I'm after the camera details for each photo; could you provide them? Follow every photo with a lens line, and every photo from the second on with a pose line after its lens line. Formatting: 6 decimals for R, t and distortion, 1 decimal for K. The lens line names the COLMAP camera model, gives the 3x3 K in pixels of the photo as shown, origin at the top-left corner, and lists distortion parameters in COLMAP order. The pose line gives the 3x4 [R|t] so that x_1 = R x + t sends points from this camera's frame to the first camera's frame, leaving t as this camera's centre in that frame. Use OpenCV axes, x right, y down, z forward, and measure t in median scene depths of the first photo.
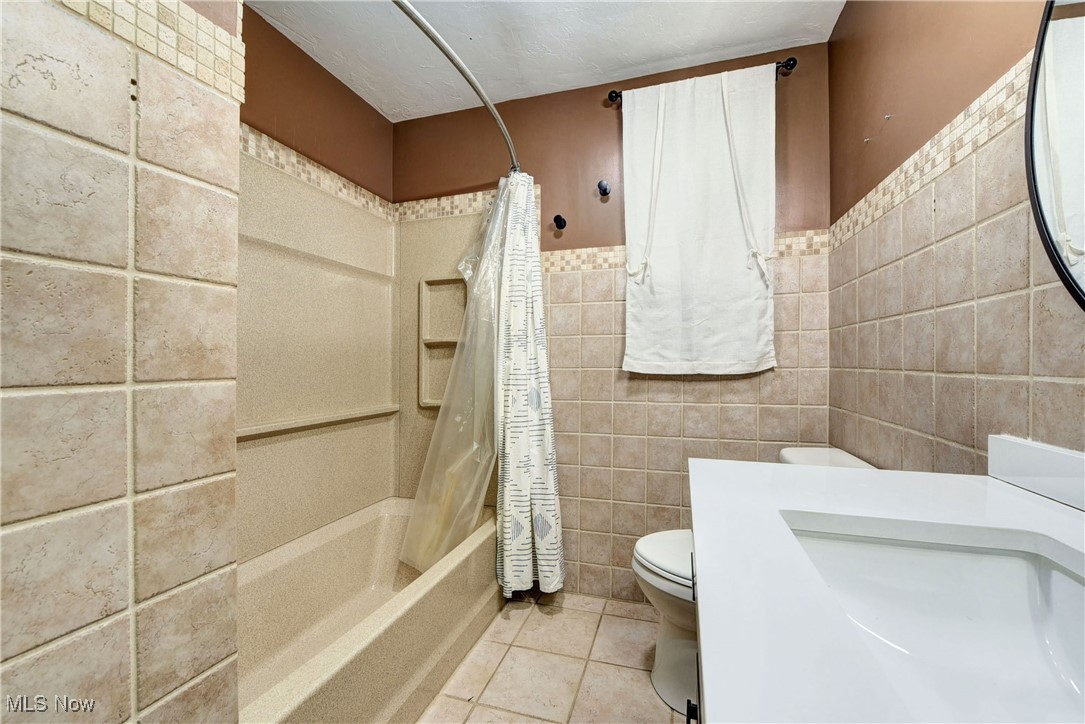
lens RADIAL K [[440.7, 0, 545.9], [0, 440.7, 372.2], [0, 0, 1]] dist [-0.010373, 0.000053]
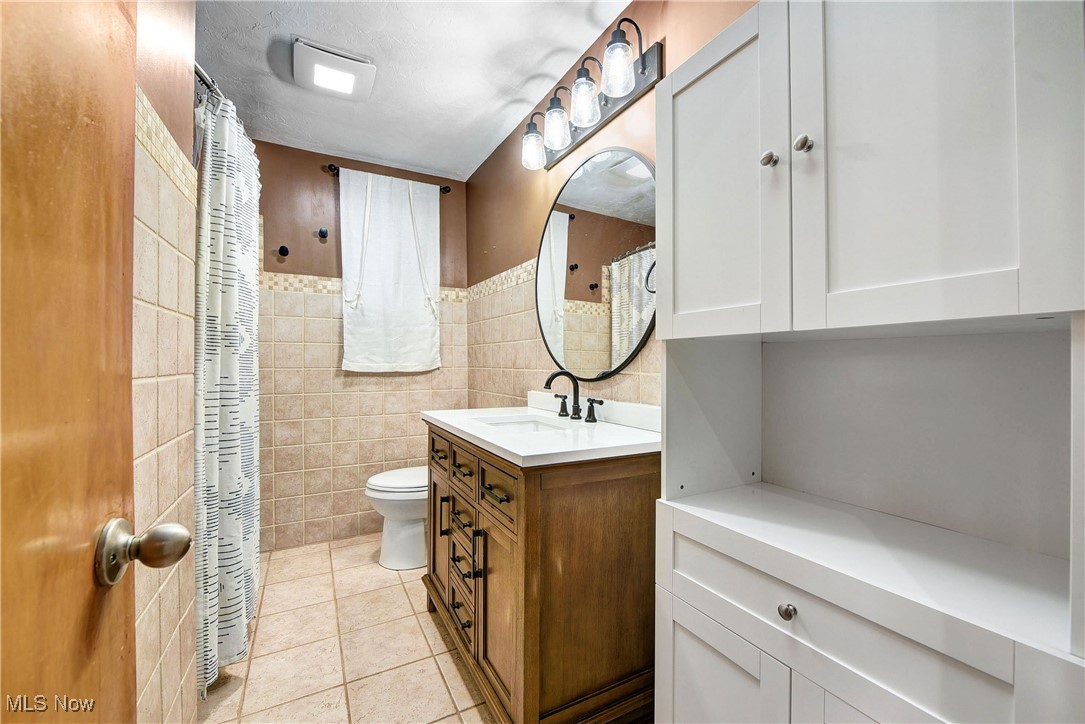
lens RADIAL K [[440.7, 0, 545.9], [0, 440.7, 372.2], [0, 0, 1]] dist [-0.010373, 0.000053]
pose [[0.697754, -0.010163, 0.716266, -0.371046], [0.012118, 0.999924, 0.002383, 0.008473], [-0.716235, 0.007017, 0.697824, -0.425579]]
